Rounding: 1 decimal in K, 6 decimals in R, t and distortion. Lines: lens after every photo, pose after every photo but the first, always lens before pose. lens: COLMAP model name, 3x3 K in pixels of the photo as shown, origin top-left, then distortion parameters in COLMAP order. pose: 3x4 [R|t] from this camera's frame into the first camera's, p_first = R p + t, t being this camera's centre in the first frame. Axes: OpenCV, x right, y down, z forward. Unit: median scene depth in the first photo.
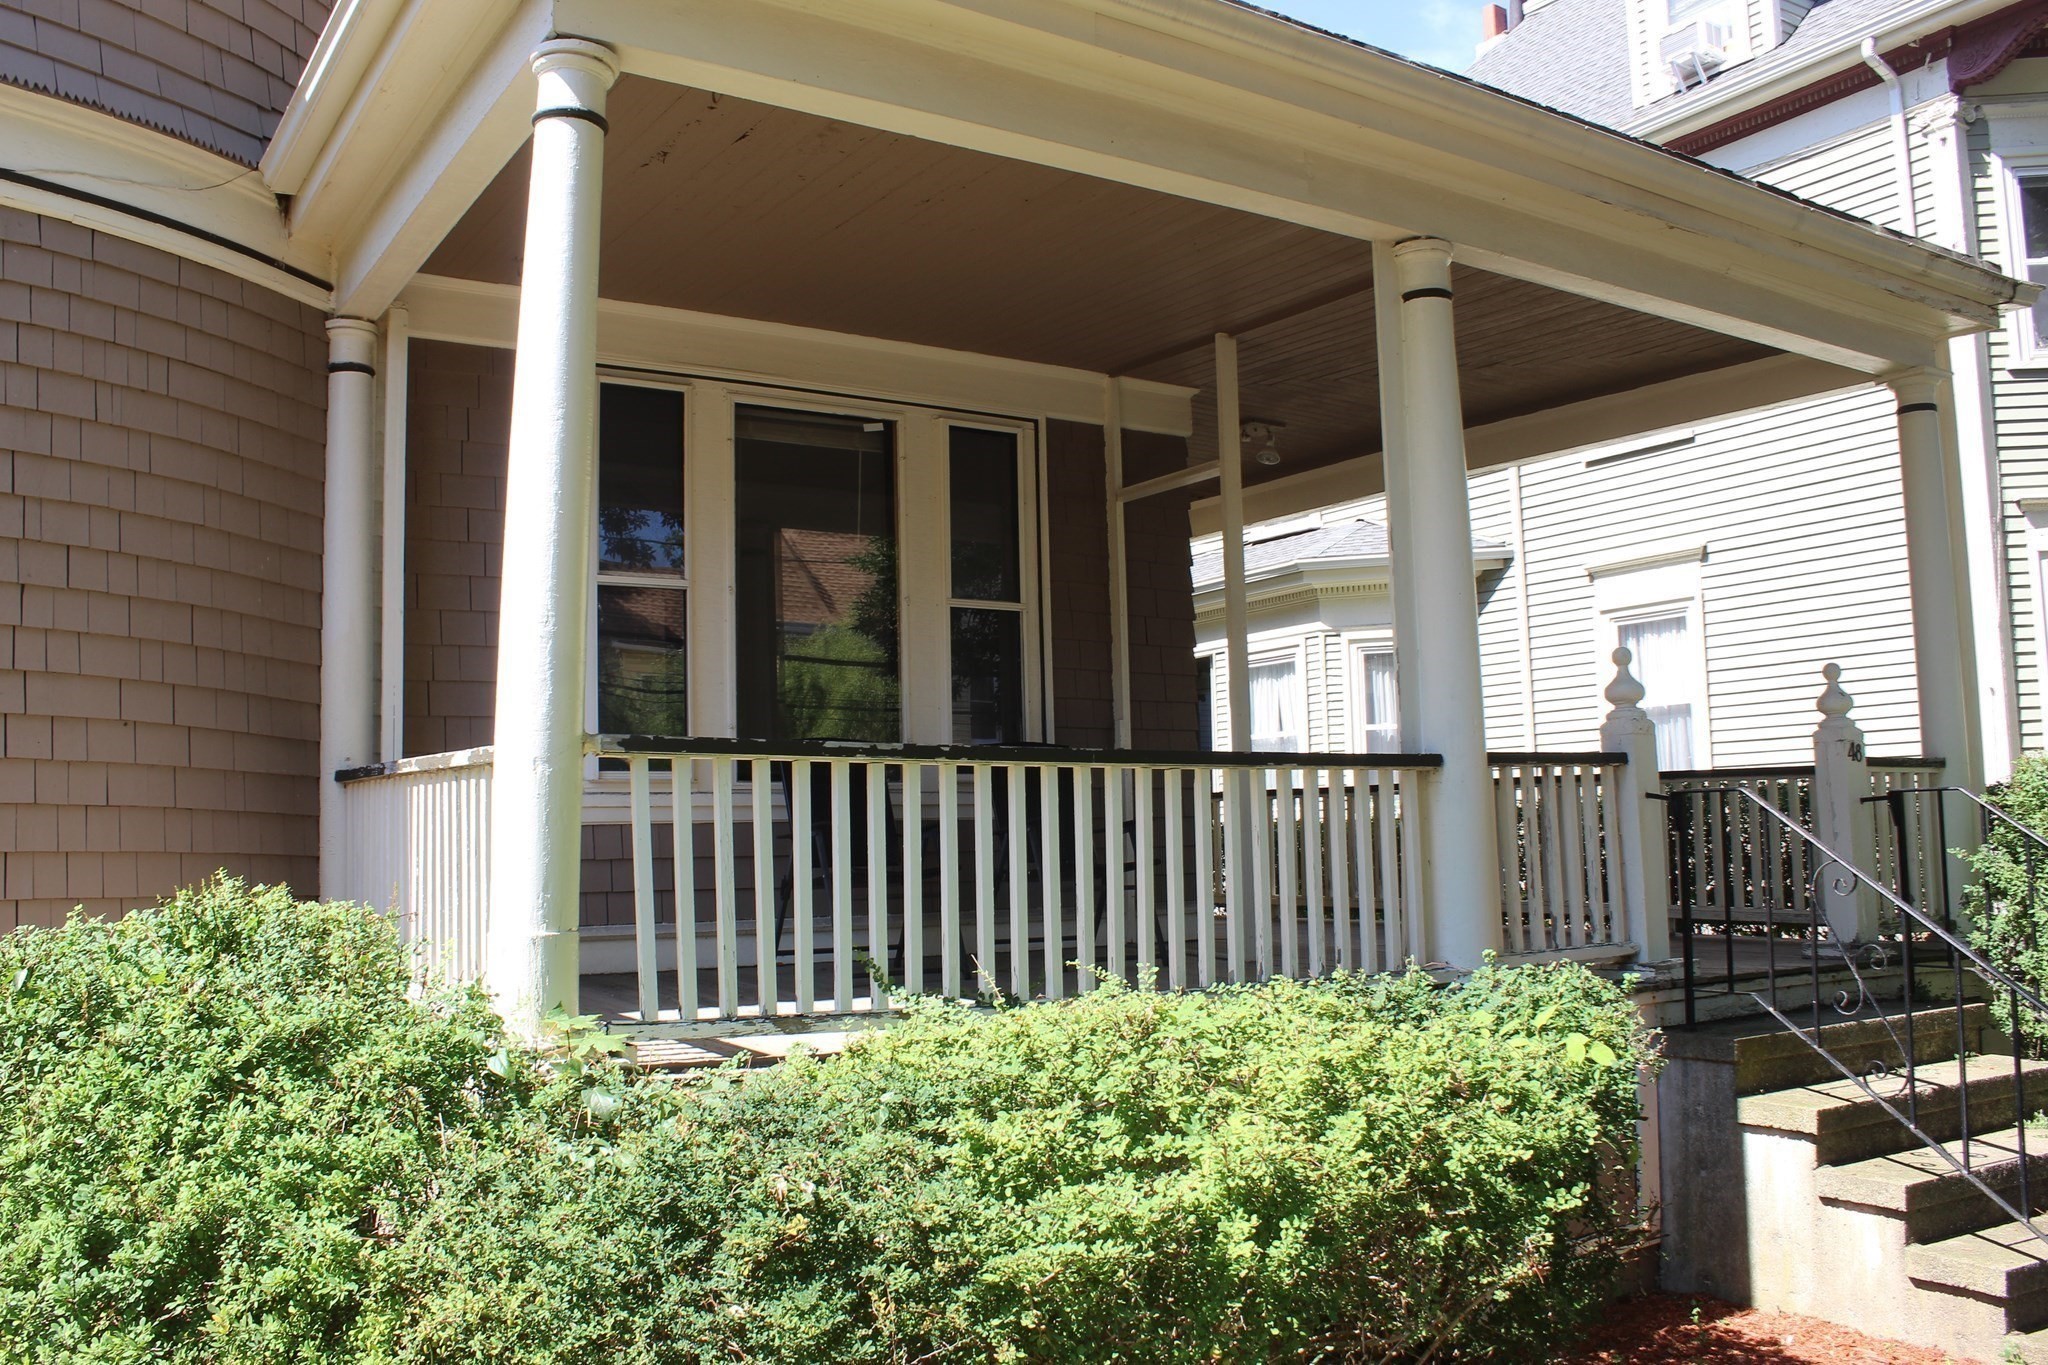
lens RADIAL K [[1739.2, 0, 990.7], [0, 1739.2, 685.8], [0, 0, 1]] dist [-0.161609, 0.176165]
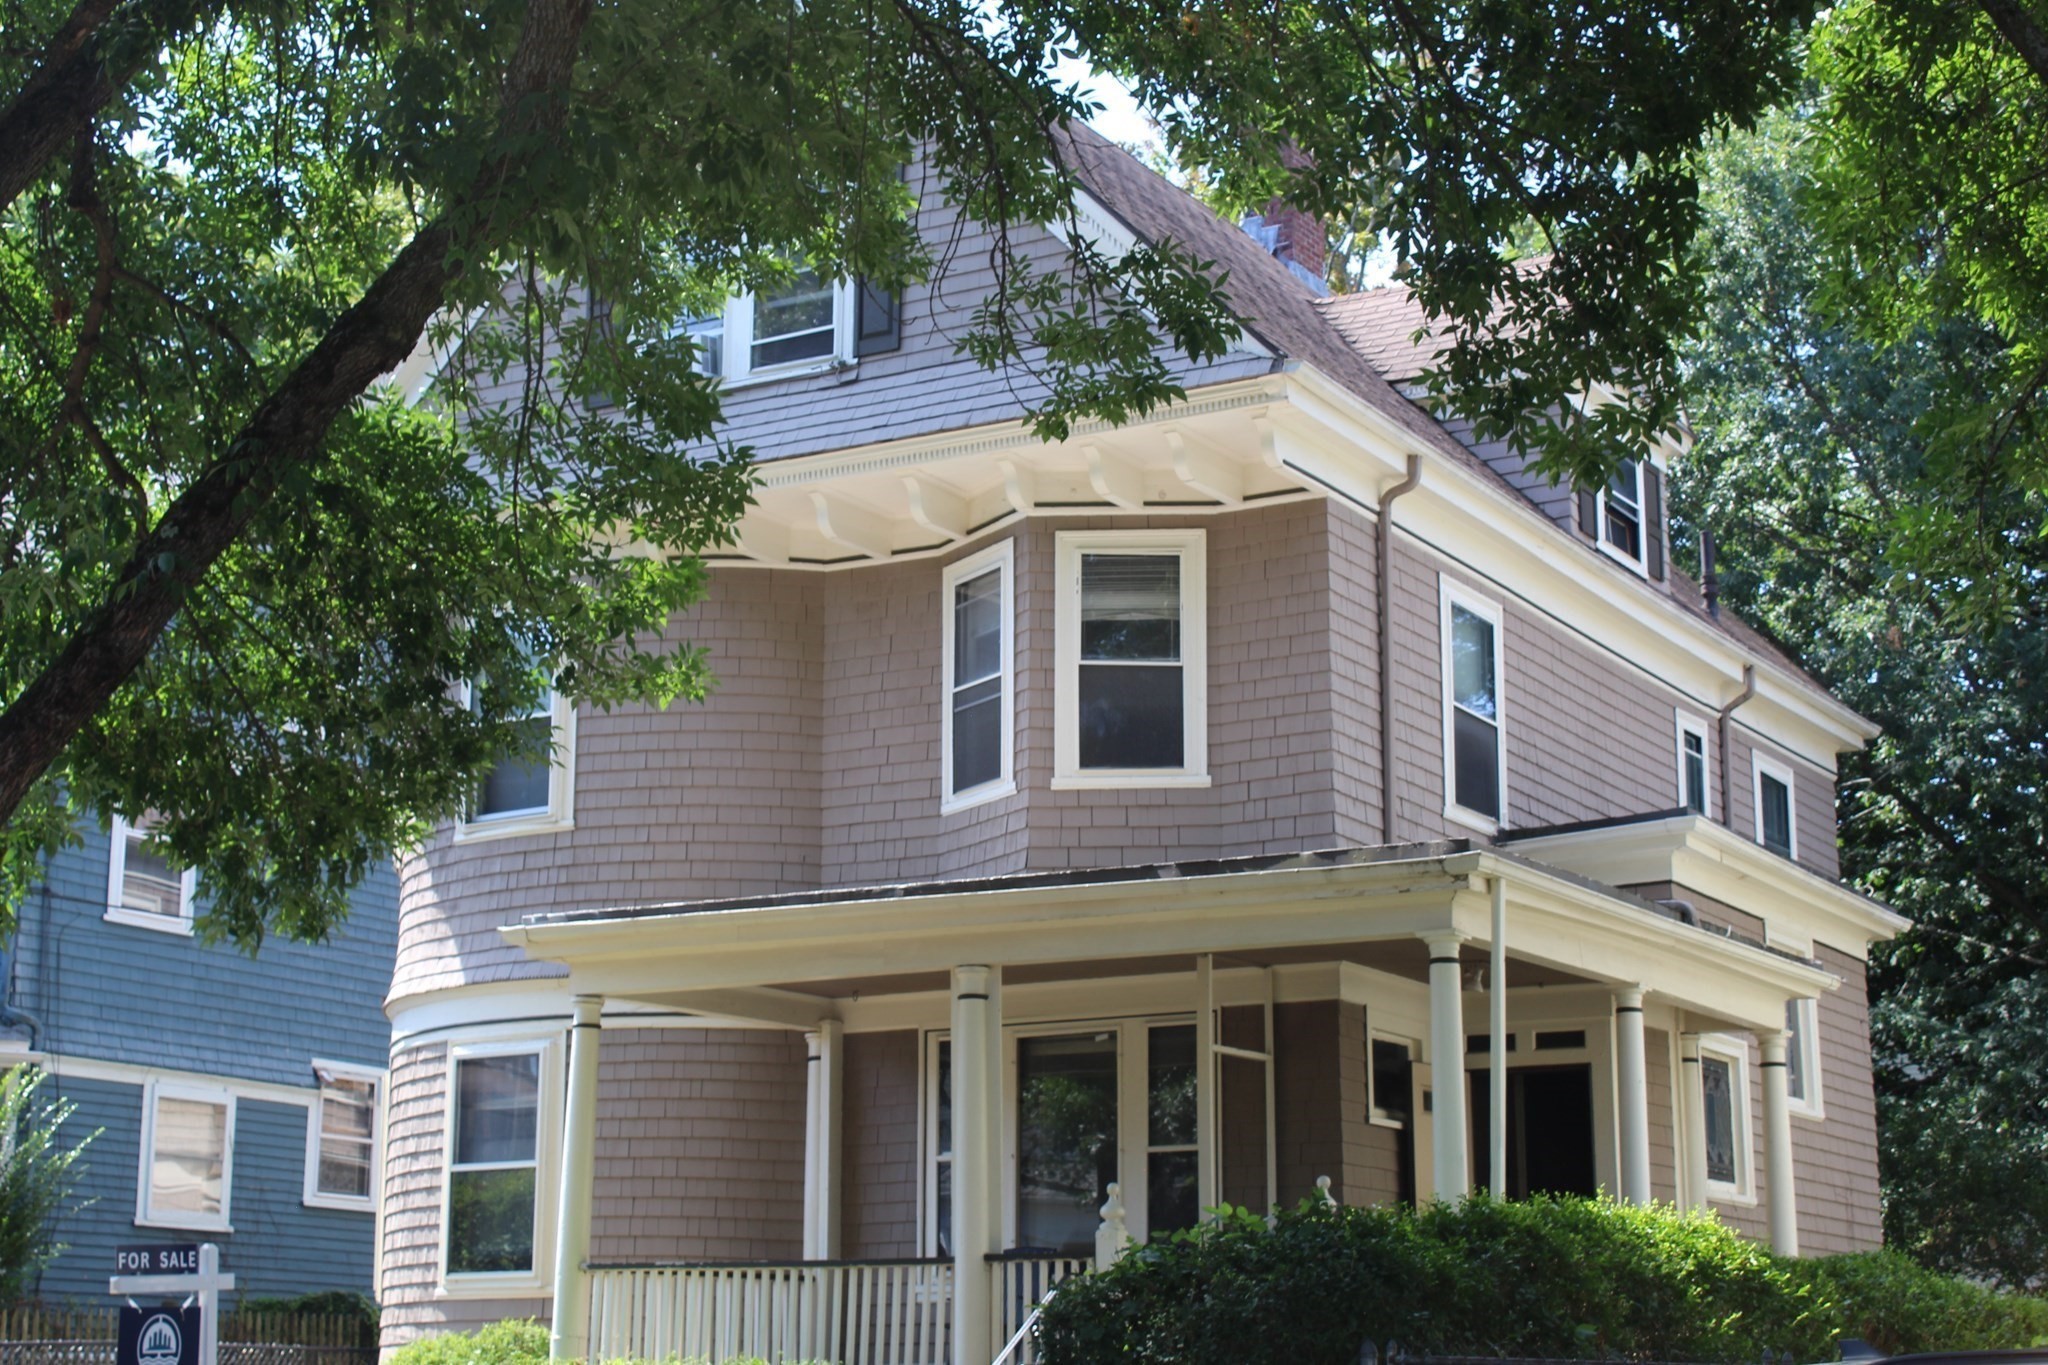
lens RADIAL K [[3174.2, 0, 1024.0], [0, 3174.2, 682.5], [0, 0, 1]] dist [-0.028863, -0.044474]
pose [[0.457215, -0.181822, -0.870572, 3.186419], [0.067516, 0.983150, -0.169876, 0.017406], [0.886790, 0.018893, 0.461787, -0.469558]]
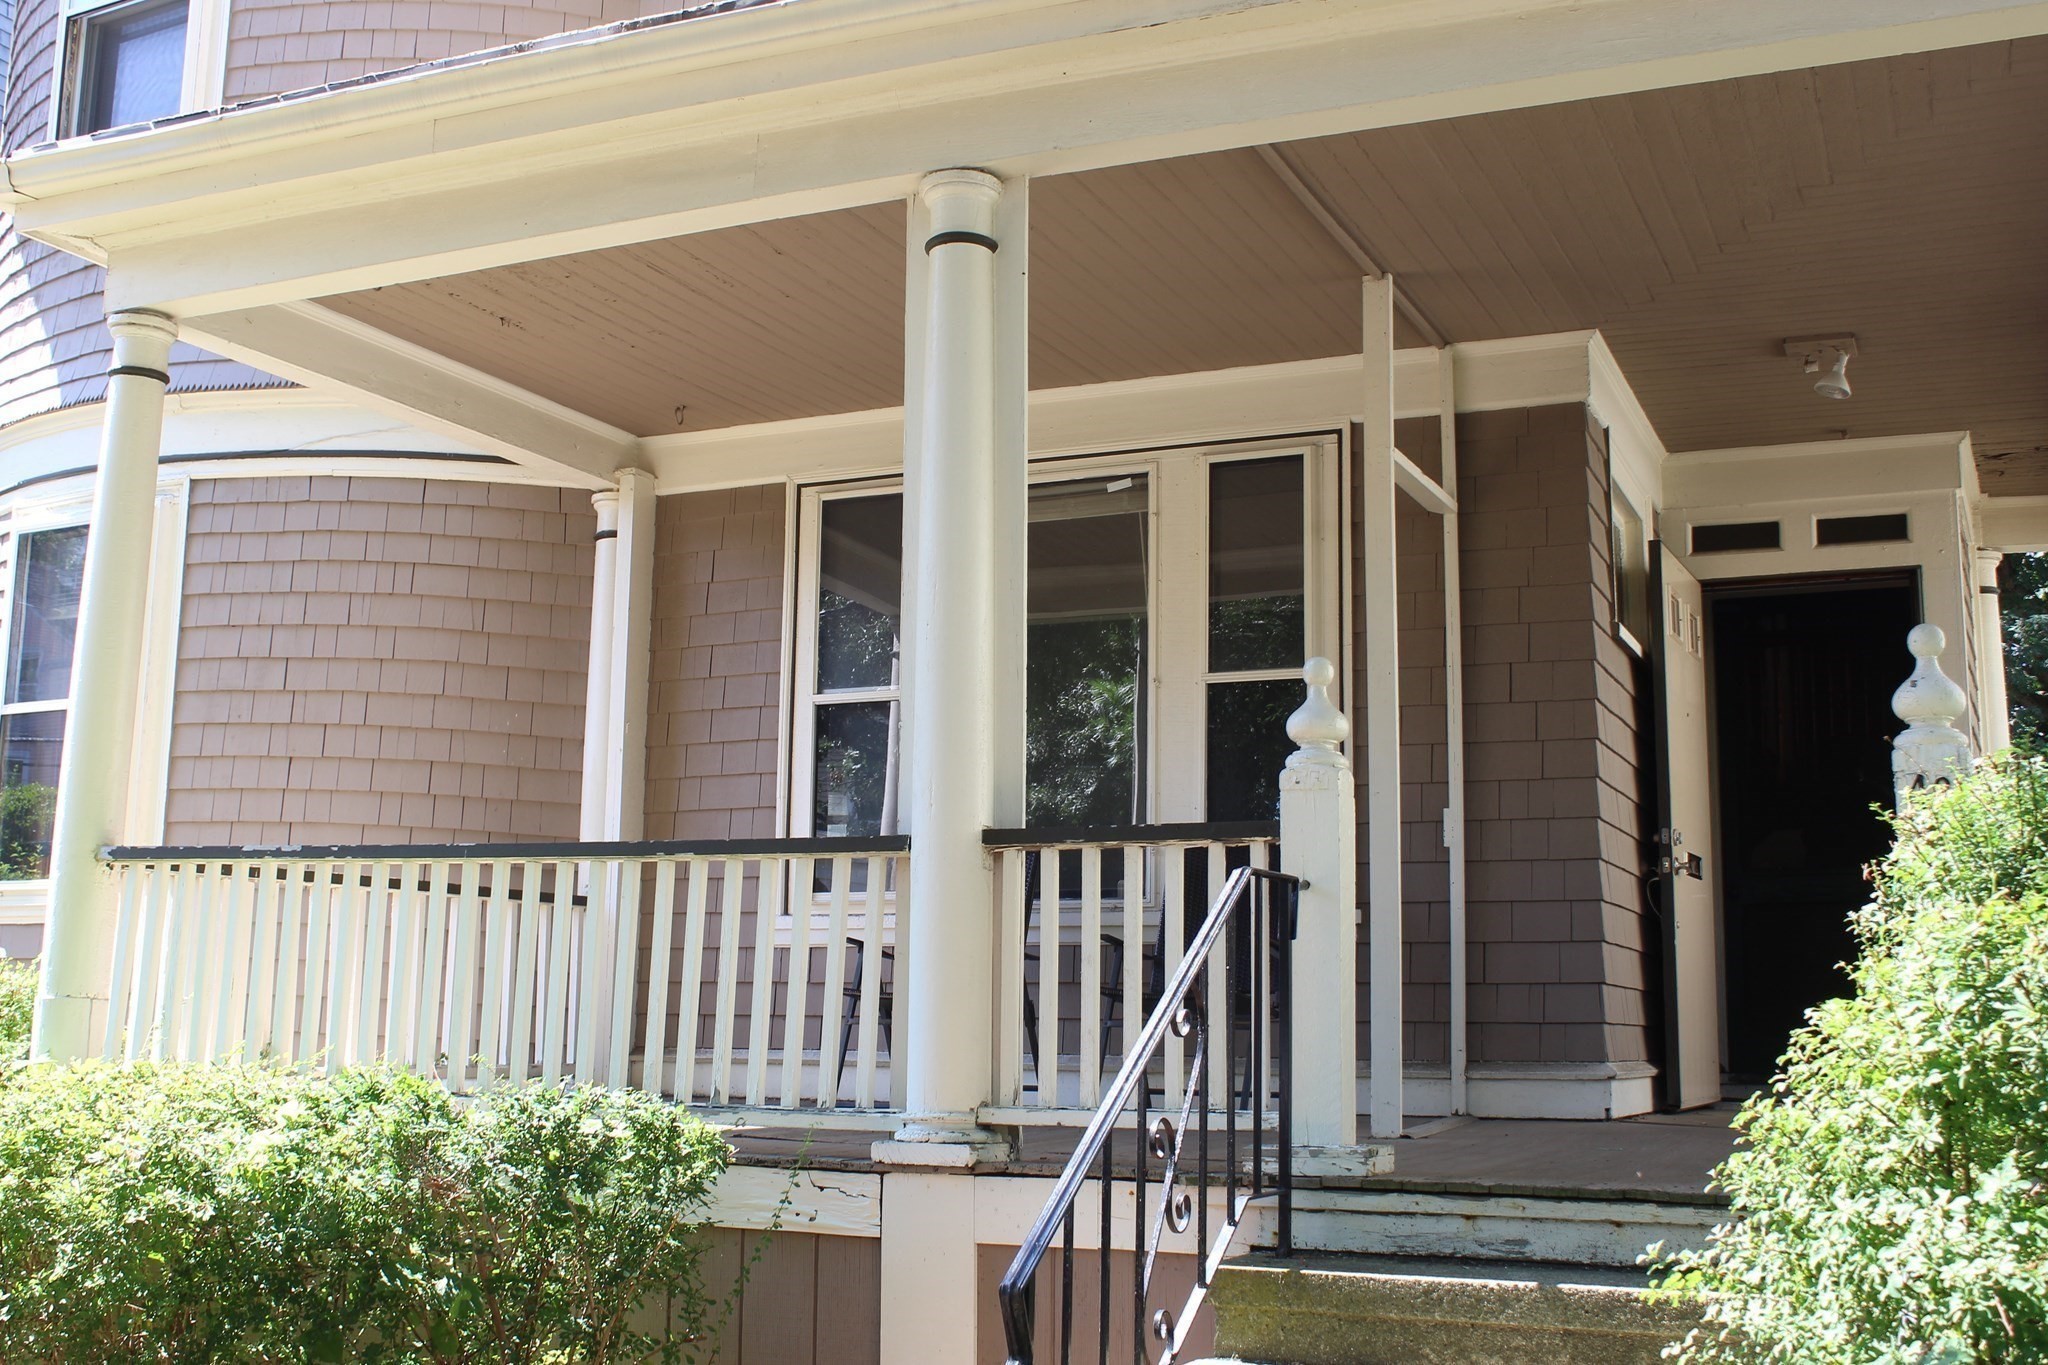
lens RADIAL K [[2190.2, 0, 1024.0], [0, 2190.2, 682.5], [0, 0, 1]] dist [-0.093561, 0.018090]
pose [[0.554247, -0.106201, -0.825549, 1.057401], [0.048085, 0.994256, -0.095620, 0.065889], [0.830962, 0.013300, 0.556170, 0.482538]]
